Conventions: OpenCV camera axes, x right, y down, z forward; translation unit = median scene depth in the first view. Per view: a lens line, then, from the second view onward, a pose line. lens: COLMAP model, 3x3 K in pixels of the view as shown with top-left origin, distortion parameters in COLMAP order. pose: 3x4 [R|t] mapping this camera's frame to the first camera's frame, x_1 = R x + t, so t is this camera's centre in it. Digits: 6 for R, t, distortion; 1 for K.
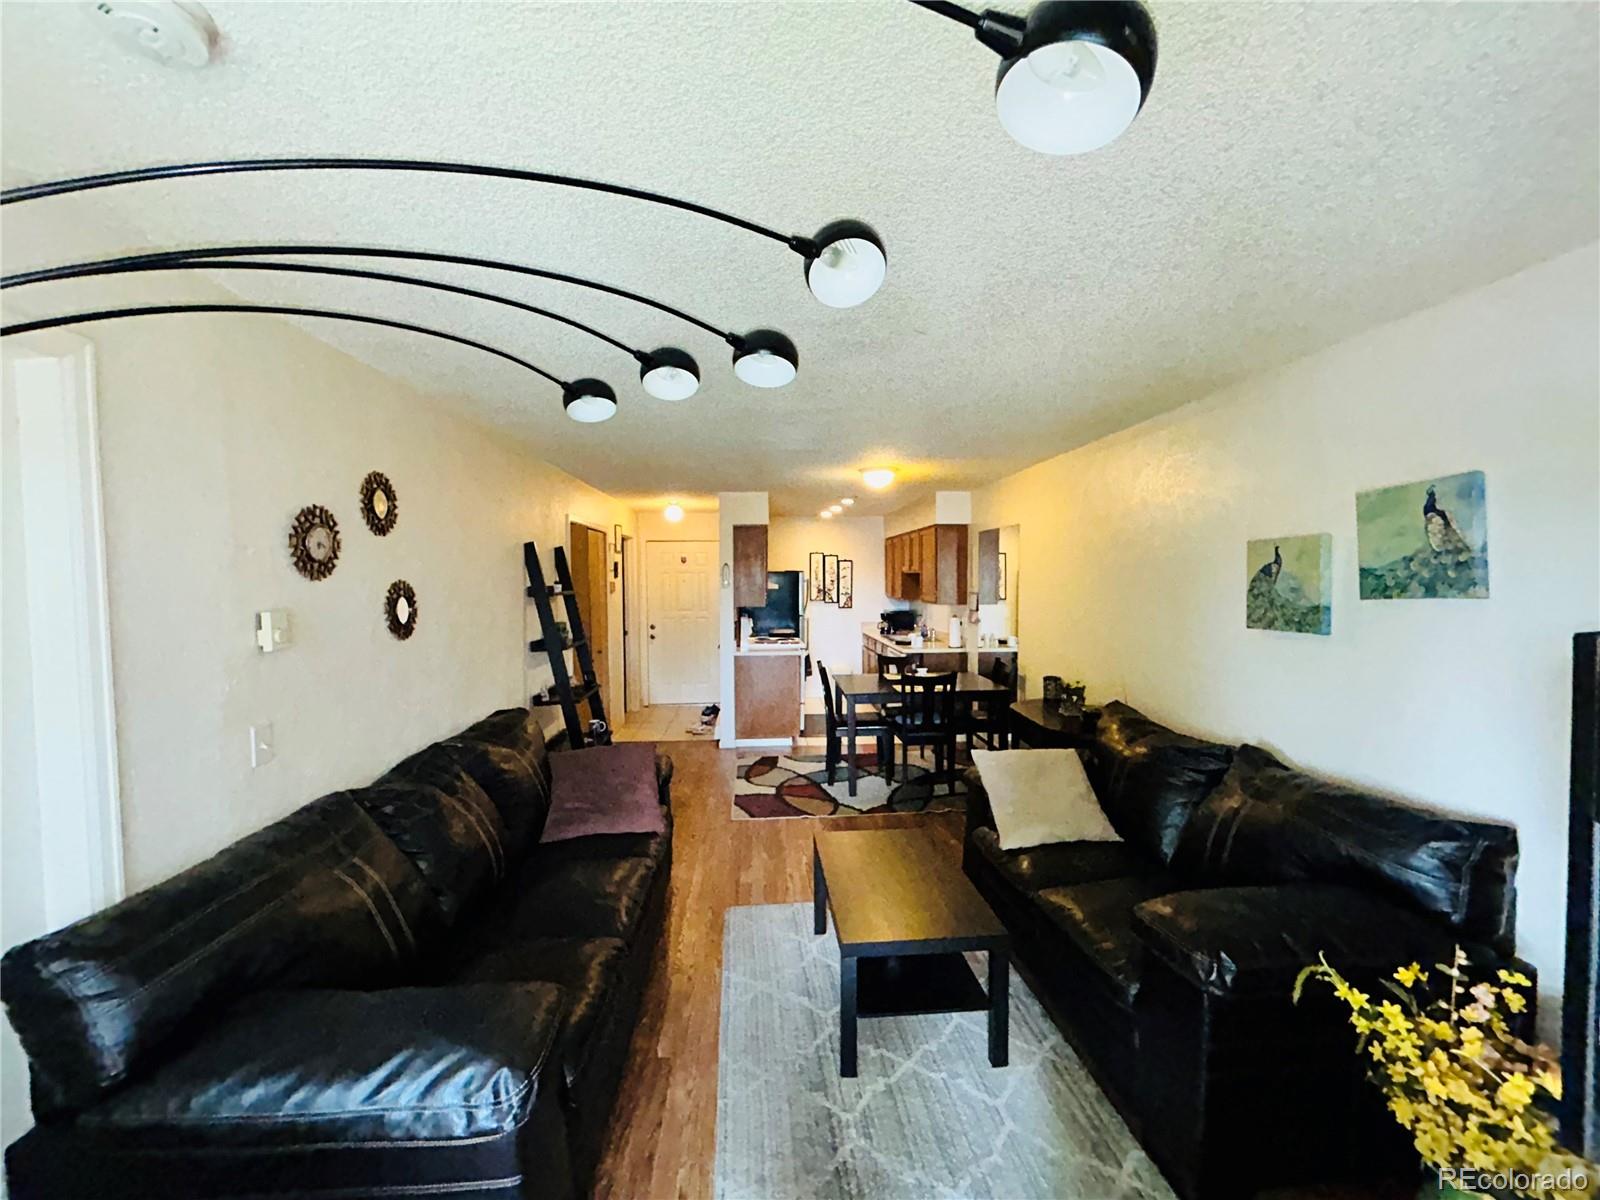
lens RADIAL K [[654.3, 0, 794.7], [0, 654.3, 603.9], [0, 0, 1]] dist [-0.001189, 0.001185]
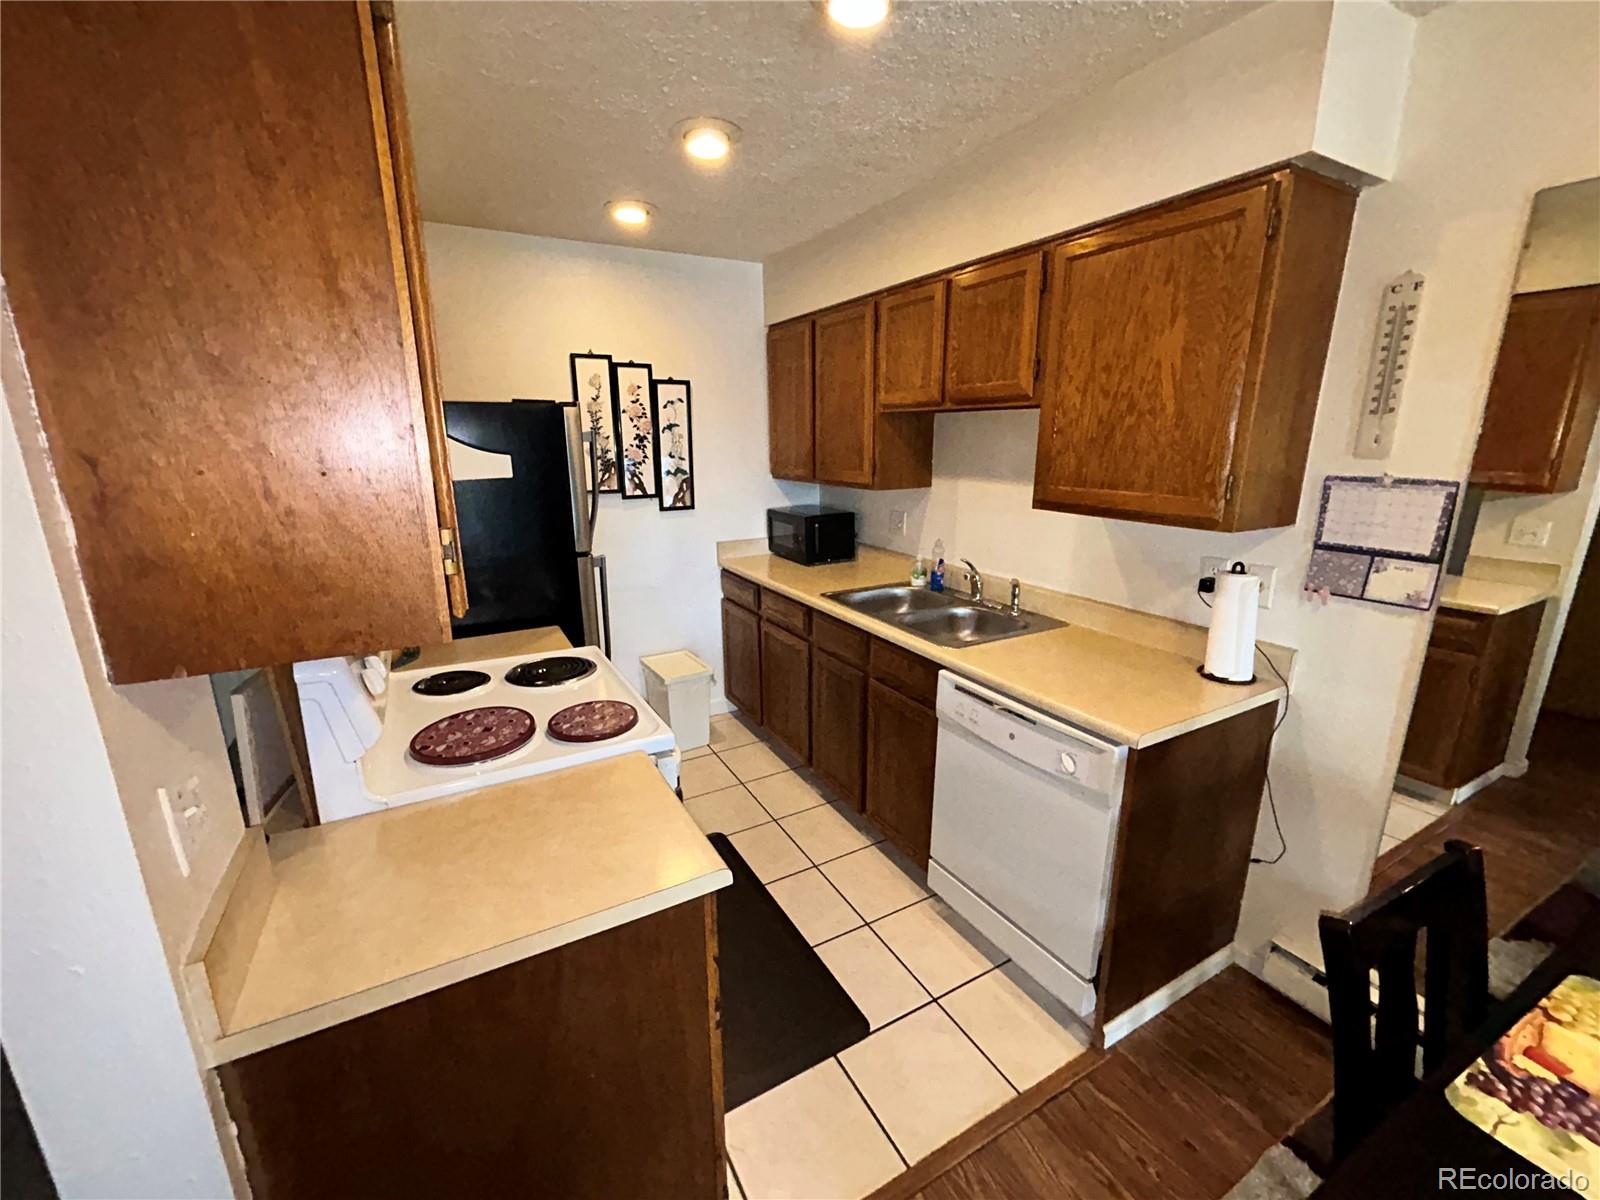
lens RADIAL K [[654.3, 0, 807.6], [0, 654.3, 602.8], [0, 0, 1]] dist [-0.001189, 0.001185]
pose [[0.898583, -0.107165, 0.425517, -0.050291], [0.017981, 0.977898, 0.208309, -0.038660], [-0.438436, -0.179531, 0.880649, 1.244924]]
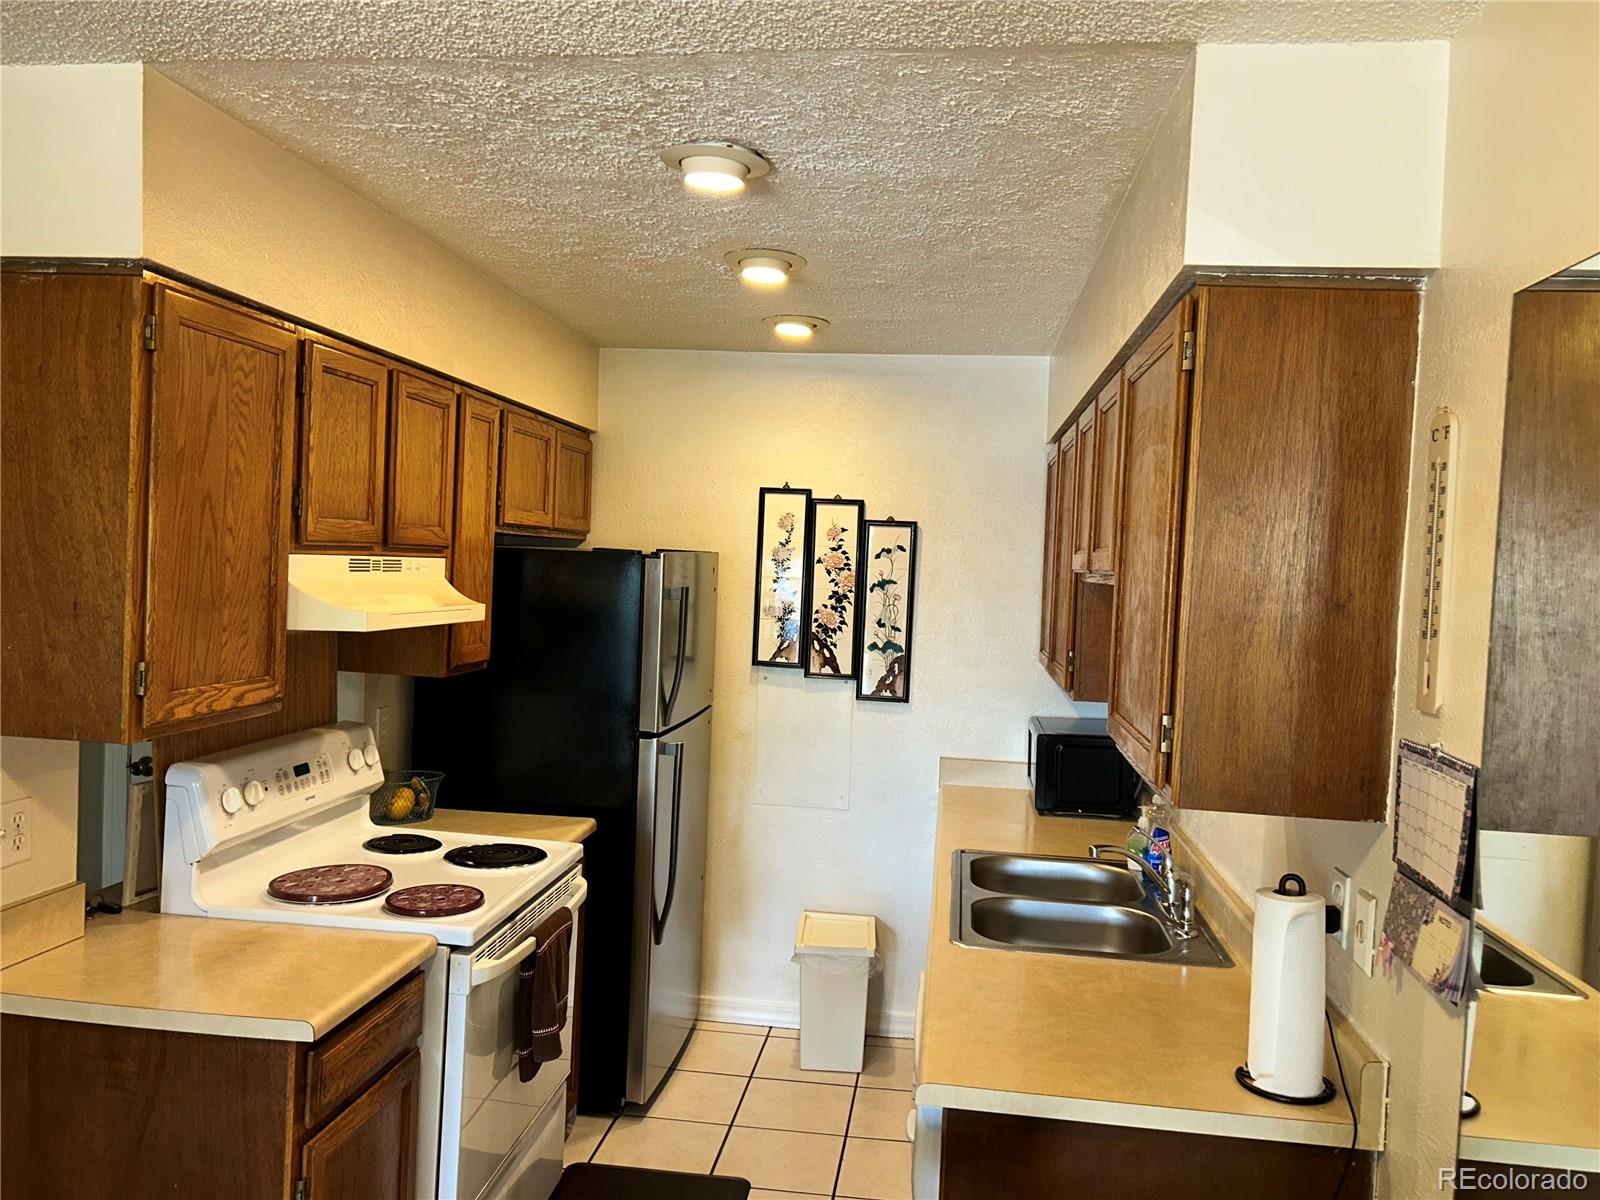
lens RADIAL K [[1209.1, 0, 805.7], [0, 1209.1, 606.6], [0, 0, 1]] dist [0.050073, -0.056800]
pose [[0.982626, 0.054747, -0.177336, 0.267422], [-0.056410, 0.998398, -0.004343, -0.056734], [0.176815, 0.014271, 0.984141, 1.036540]]
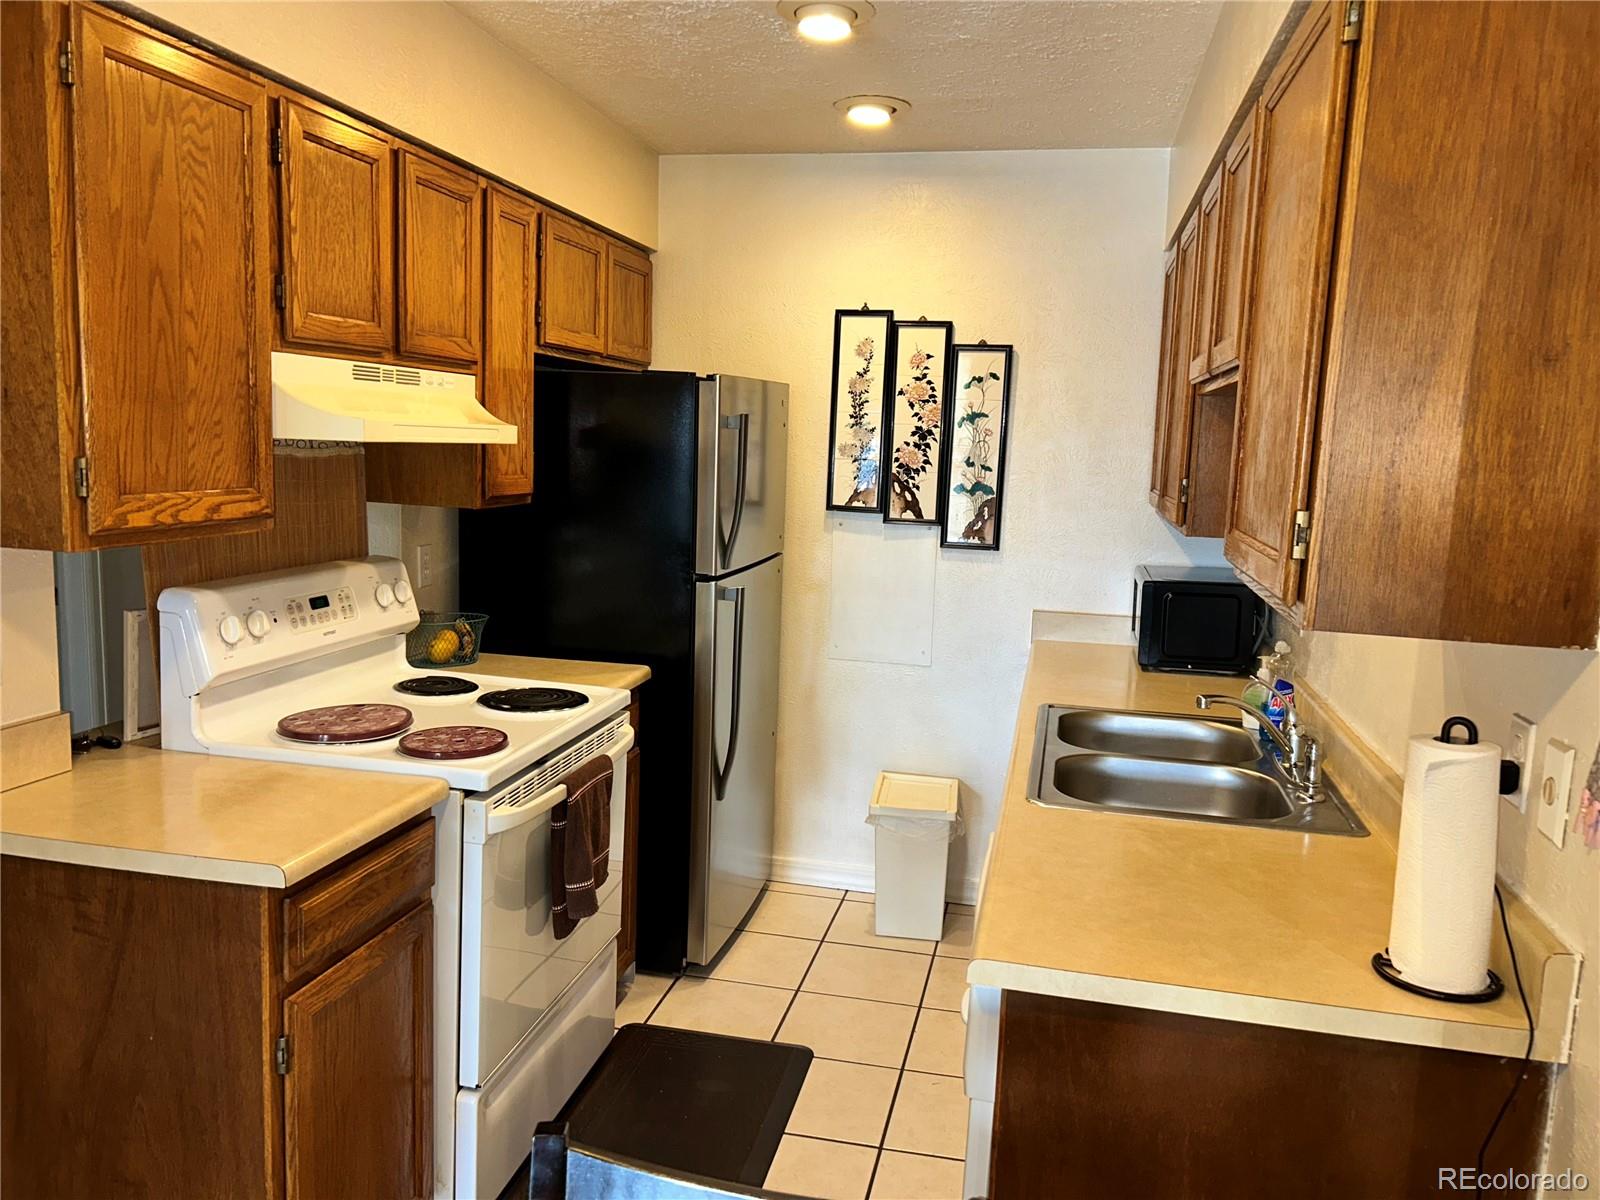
lens RADIAL K [[1209.1, 0, 797.4], [0, 1209.1, 607.0], [0, 0, 1]] dist [0.050073, -0.056800]
pose [[0.961004, 0.079965, -0.264721, 0.276291], [-0.054591, 0.993299, 0.101869, -0.028509], [0.271093, -0.083445, 0.958929, 1.122331]]
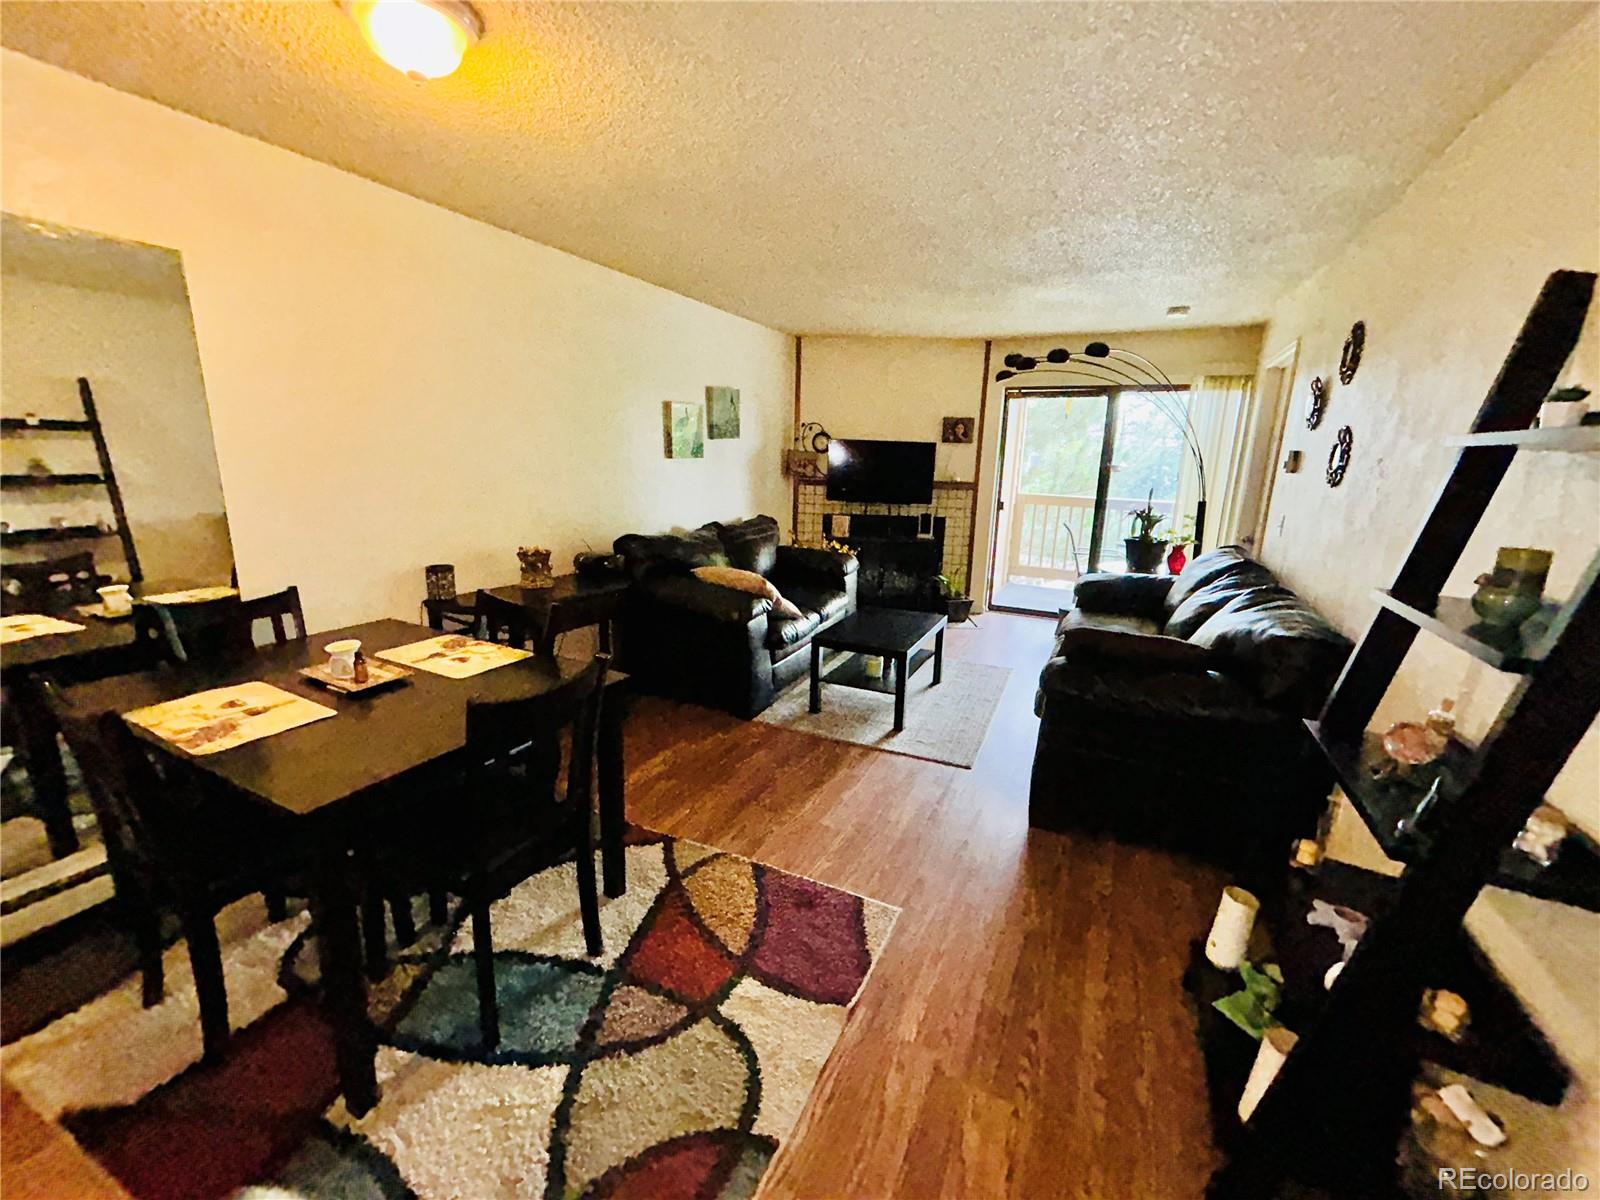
lens RADIAL K [[654.3, 0, 797.9], [0, 654.3, 601.3], [0, 0, 1]] dist [-0.001189, 0.001185]
pose [[-0.870667, -0.124984, 0.475729, -0.236002], [0.000433, 0.966983, 0.254841, -0.019950], [-0.491872, 0.222087, -0.841866, 1.416213]]
